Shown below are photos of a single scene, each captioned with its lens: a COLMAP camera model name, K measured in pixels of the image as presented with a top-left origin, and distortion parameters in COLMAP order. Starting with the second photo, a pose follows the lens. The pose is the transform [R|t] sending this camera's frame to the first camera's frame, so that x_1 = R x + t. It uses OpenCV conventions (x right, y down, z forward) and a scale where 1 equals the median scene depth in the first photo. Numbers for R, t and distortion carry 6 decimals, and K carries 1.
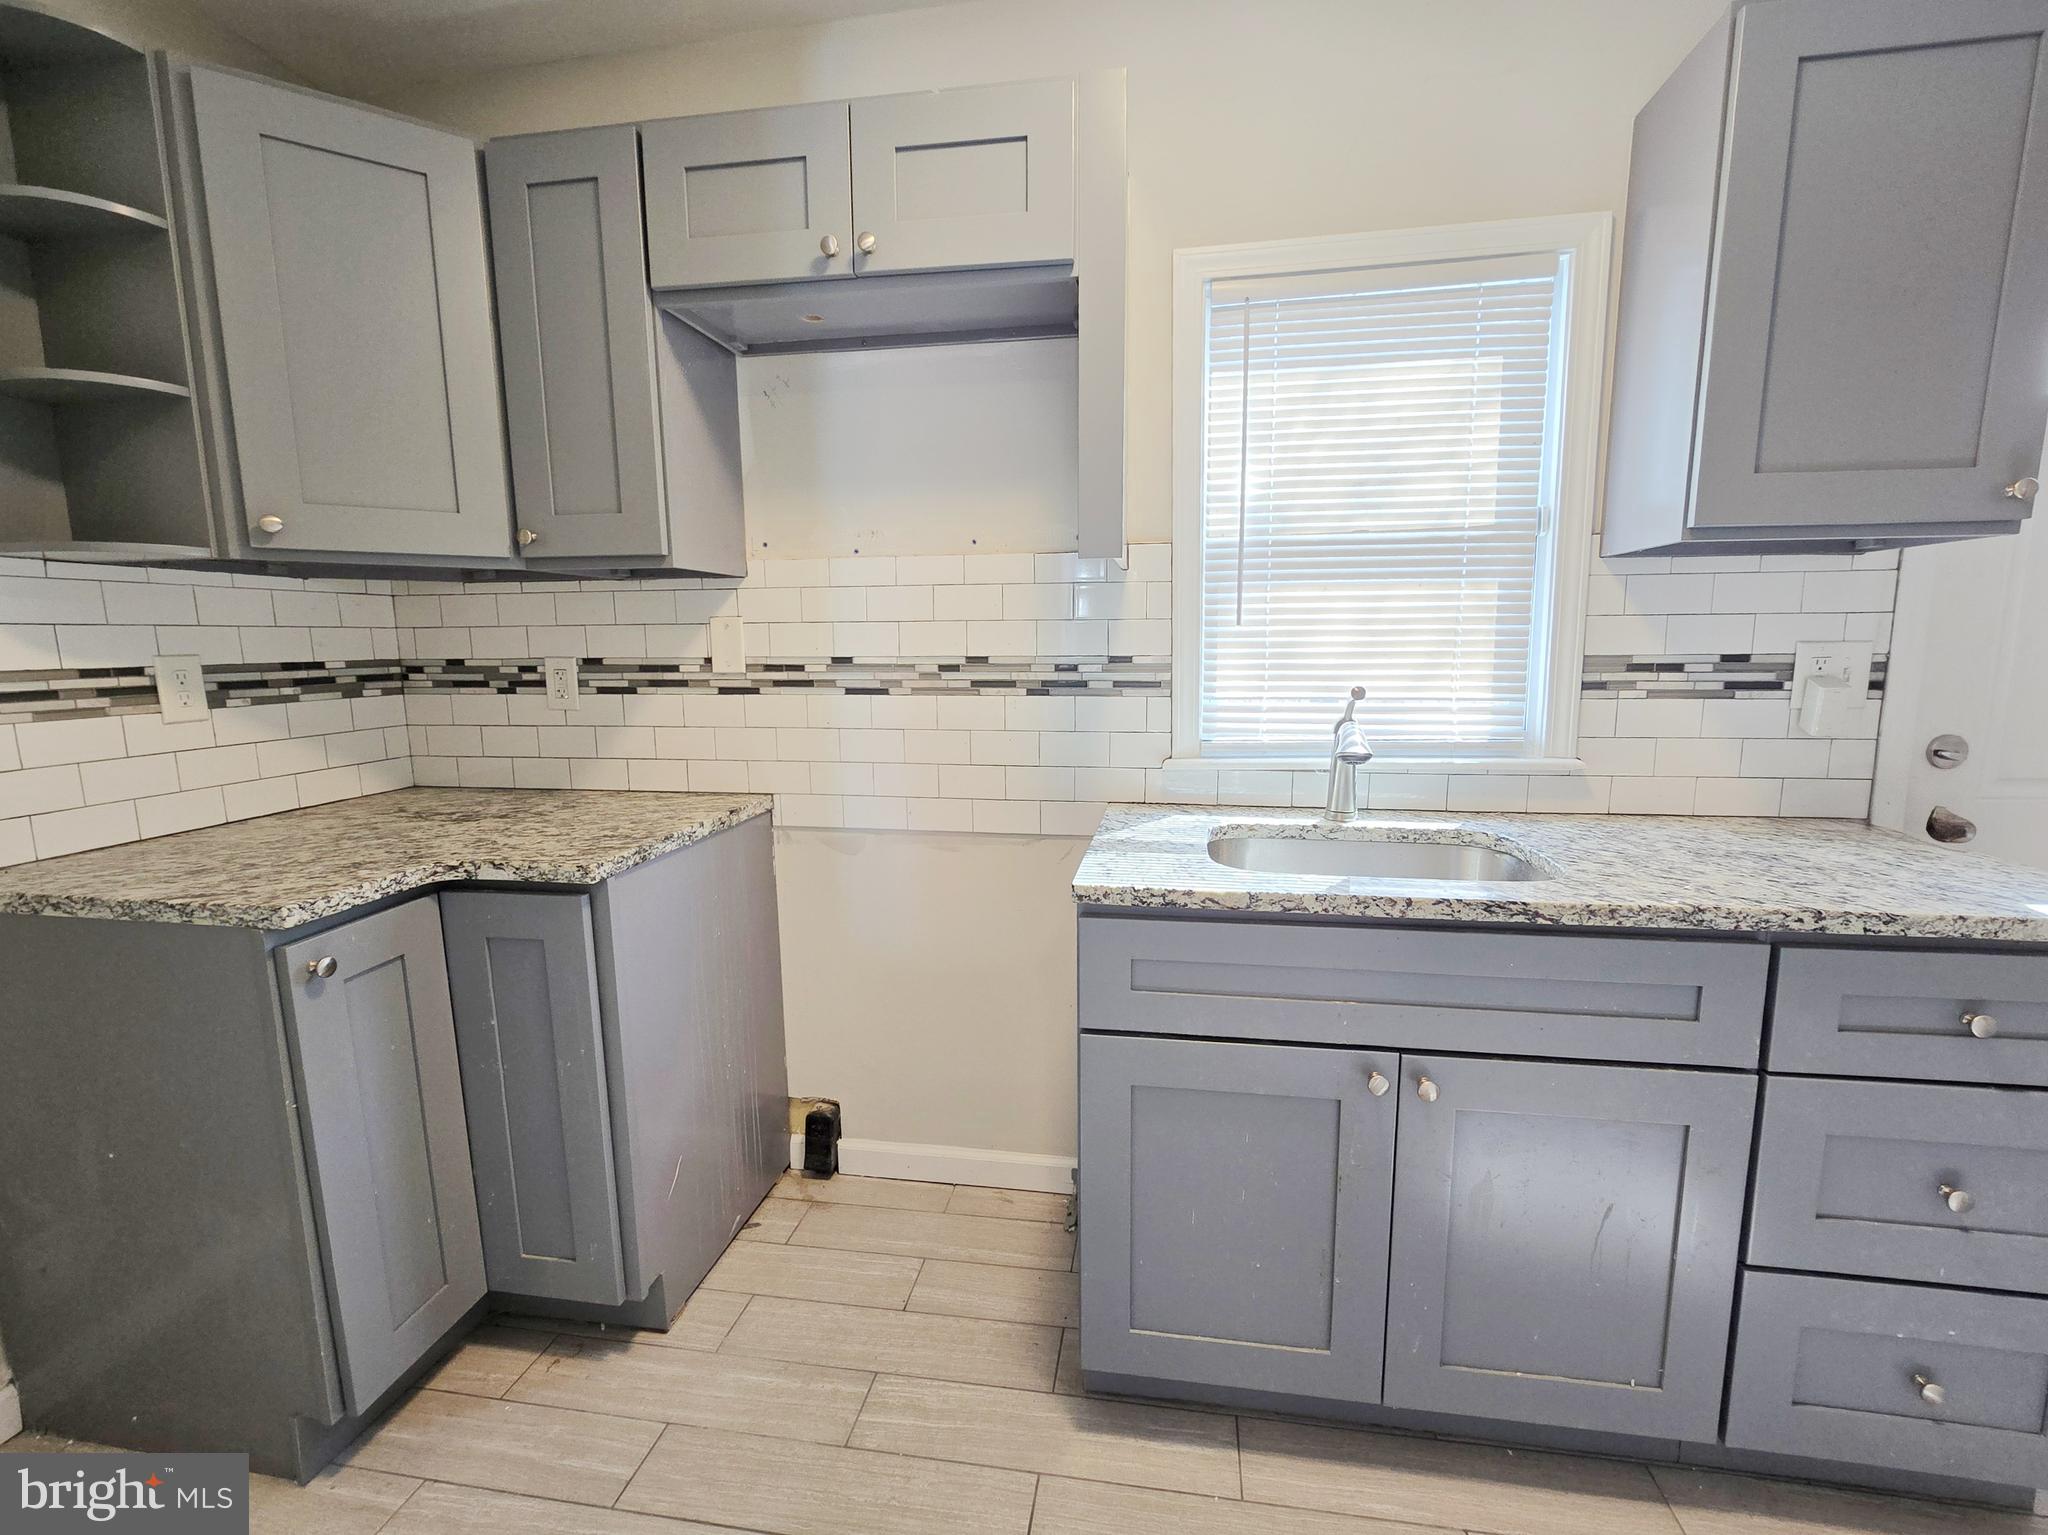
lens RADIAL K [[887.6, 0, 1024.0], [0, 887.6, 767.5], [0, 0, 1]] dist [-0.009067, 0.000625]
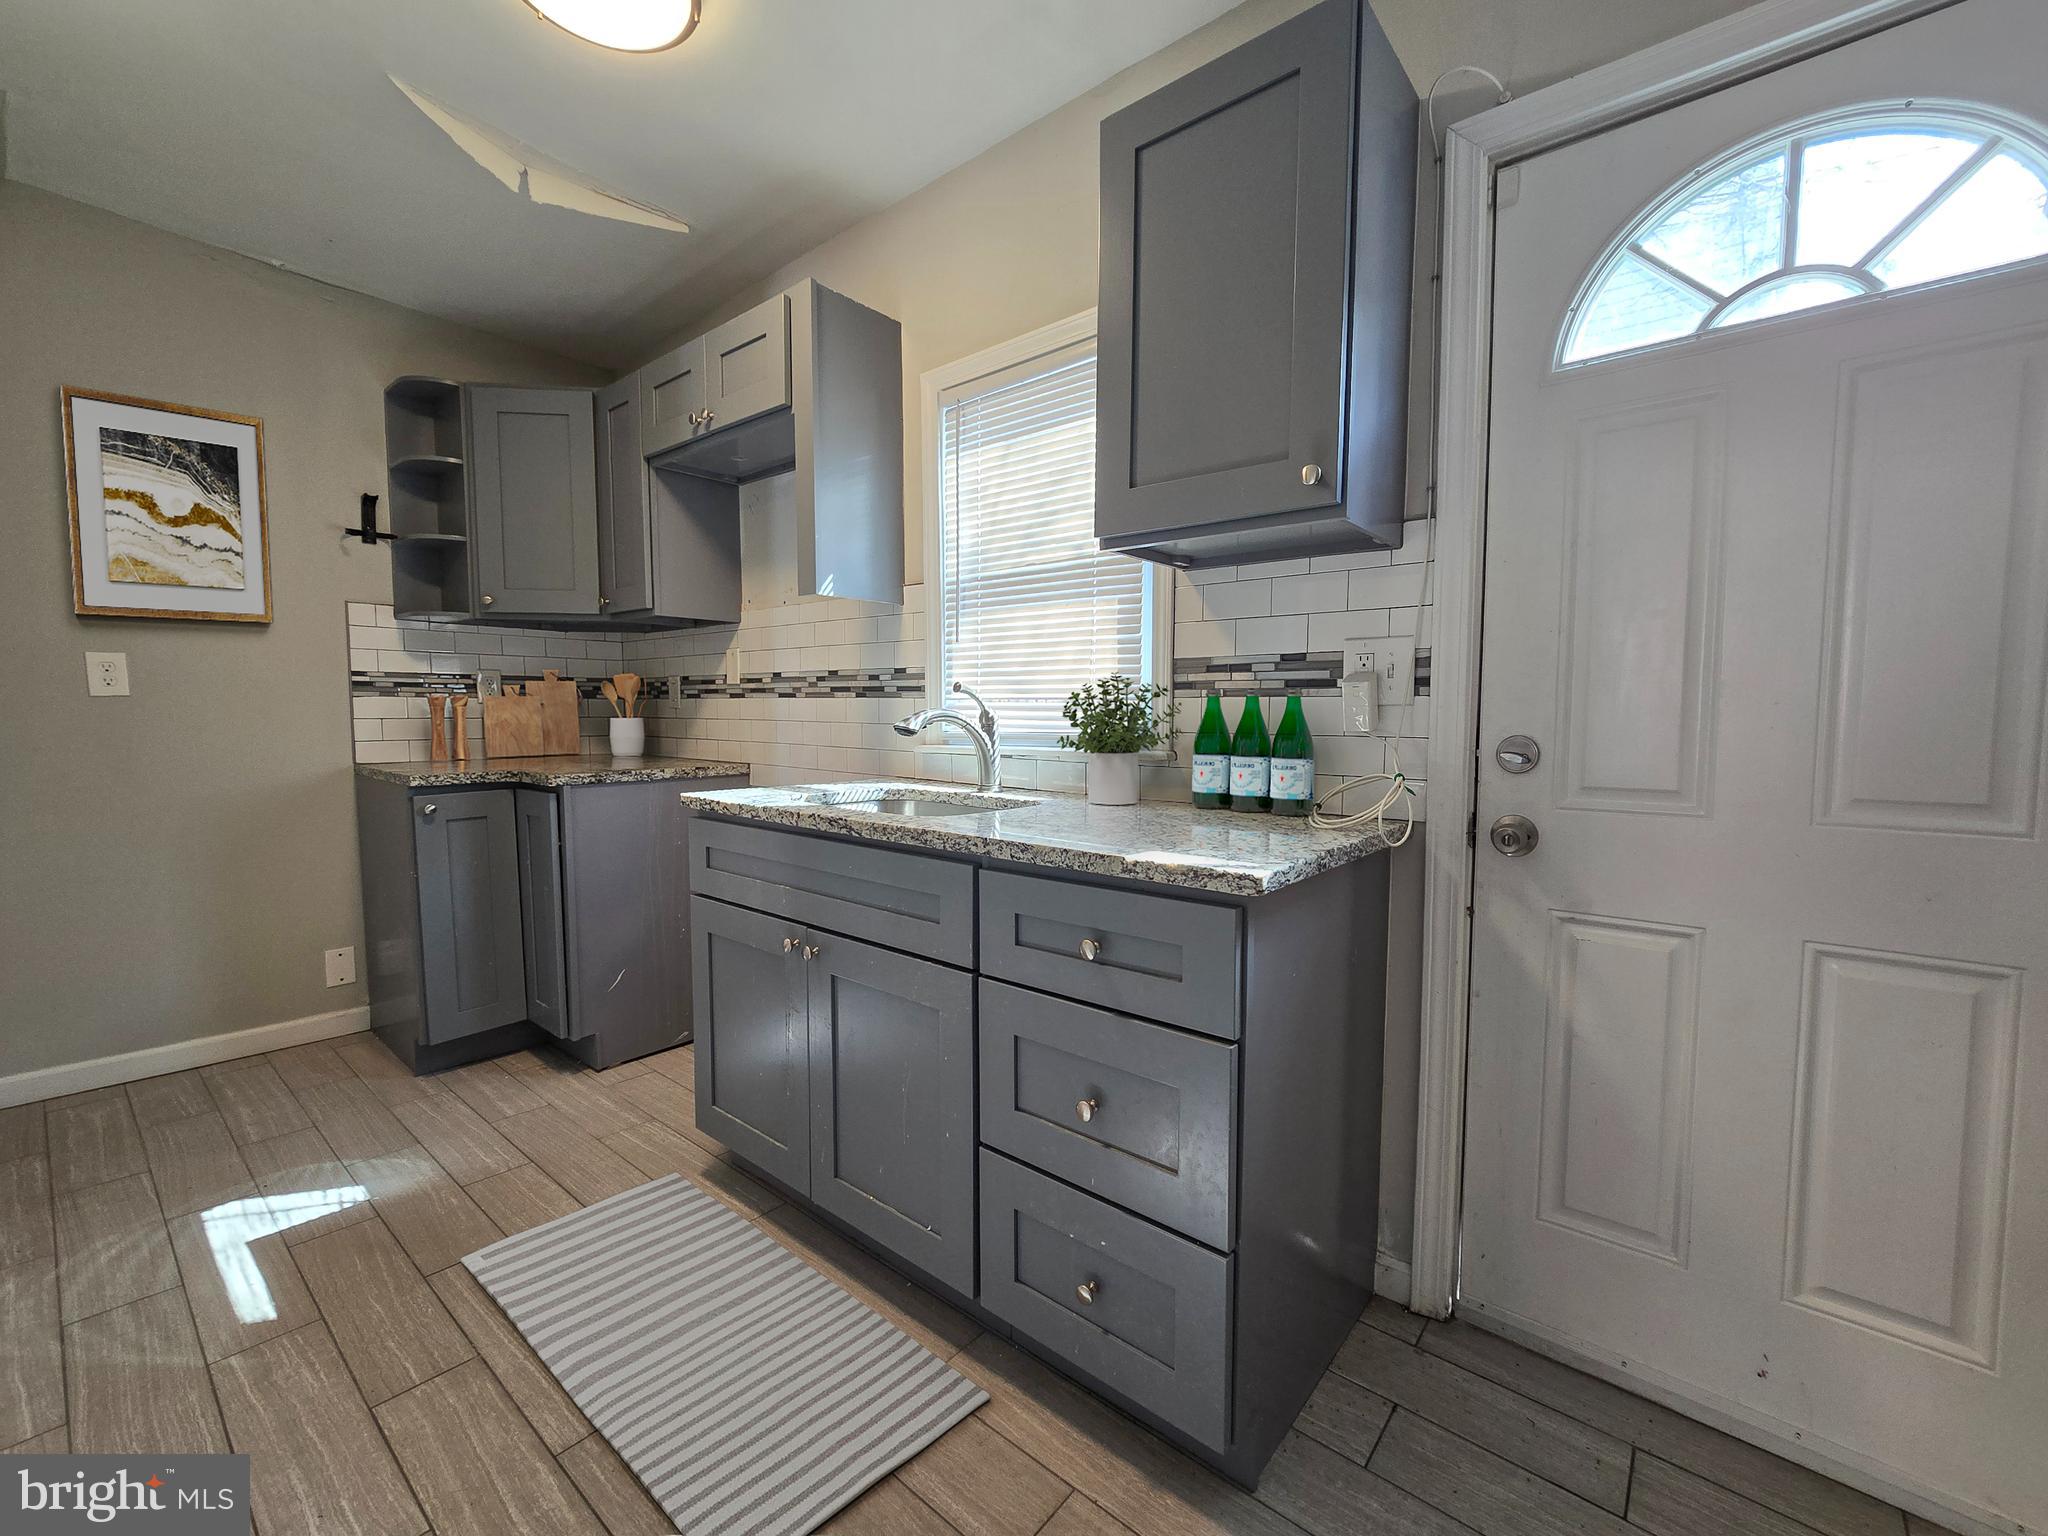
lens RADIAL K [[841.6, 0, 1035.9], [0, 841.6, 769.5], [0, 0, 1]] dist [-0.002171, -0.000080]
pose [[0.862599, 0.049484, -0.503462, 1.012425], [-0.083656, 0.995456, -0.045490, 0.075042], [0.498923, 0.081357, 0.862819, 0.004814]]
